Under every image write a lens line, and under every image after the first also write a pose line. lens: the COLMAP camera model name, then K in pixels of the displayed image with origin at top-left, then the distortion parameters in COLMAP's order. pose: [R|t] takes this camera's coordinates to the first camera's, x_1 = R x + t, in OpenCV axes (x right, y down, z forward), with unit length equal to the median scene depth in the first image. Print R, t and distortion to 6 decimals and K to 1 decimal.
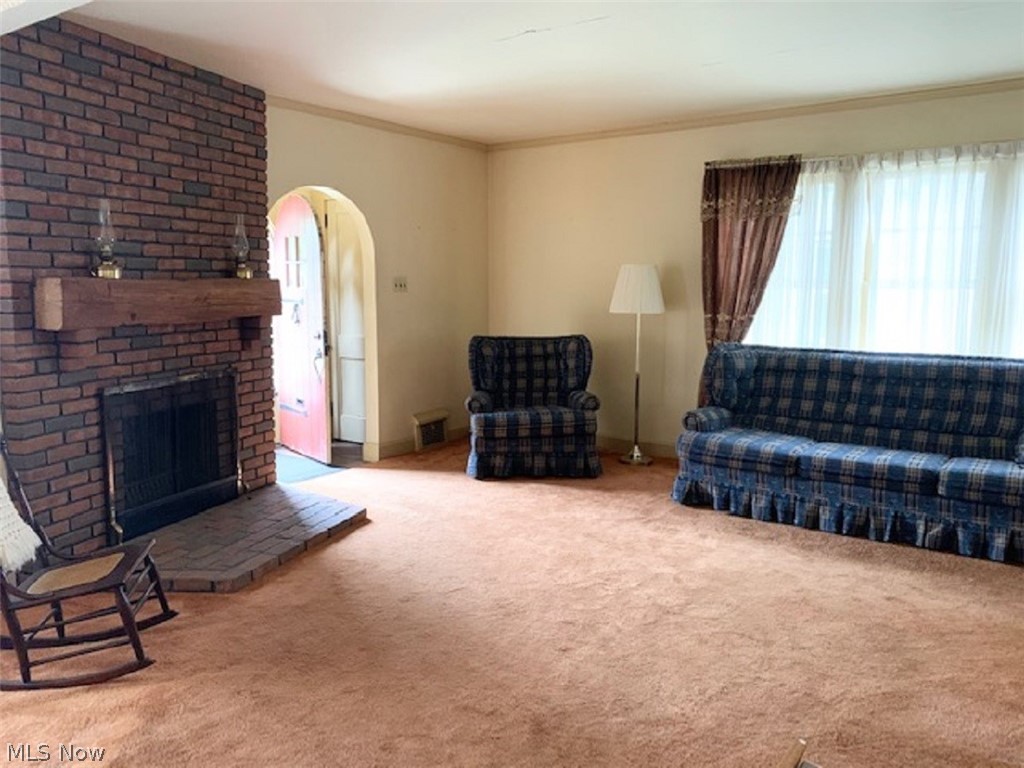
lens RADIAL K [[787.5, 0, 512.0], [0, 787.5, 373.8], [0, 0, 1]] dist [0.047477, -0.047818]
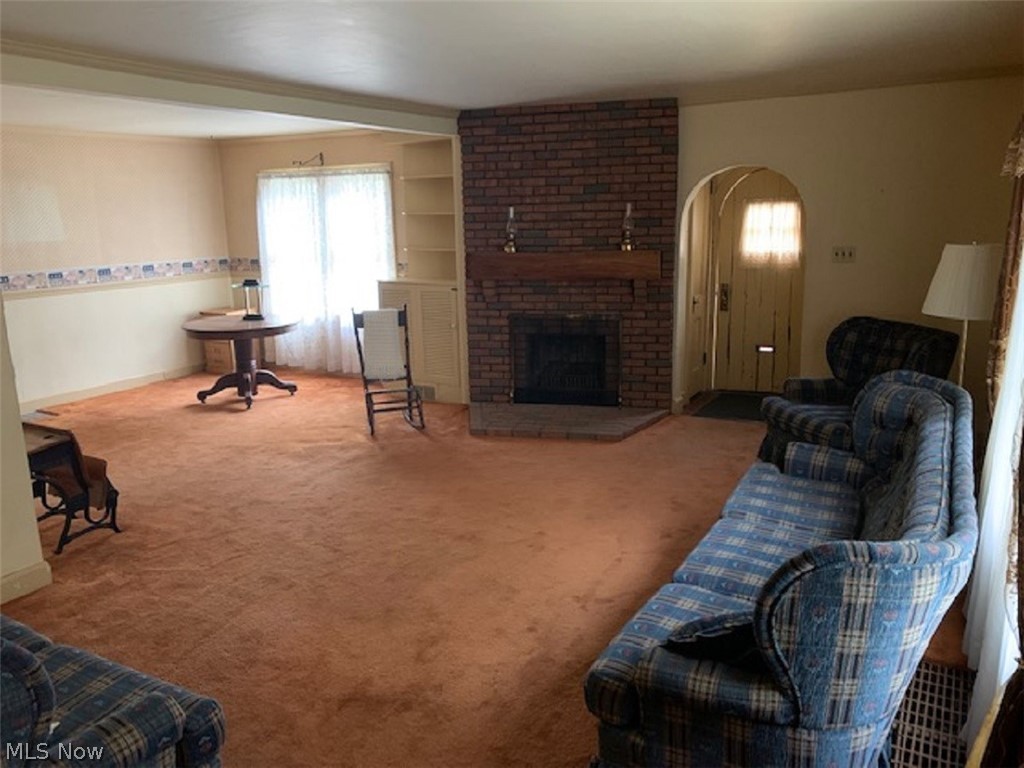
lens RADIAL K [[787.5, 0, 519.8], [0, 787.5, 387.6], [0, 0, 1]] dist [0.047477, -0.047818]
pose [[0.109744, 0.223967, -0.968398, 1.243820], [-0.090429, 0.972492, 0.214666, -0.204085], [0.989838, 0.064013, 0.126979, 0.809013]]
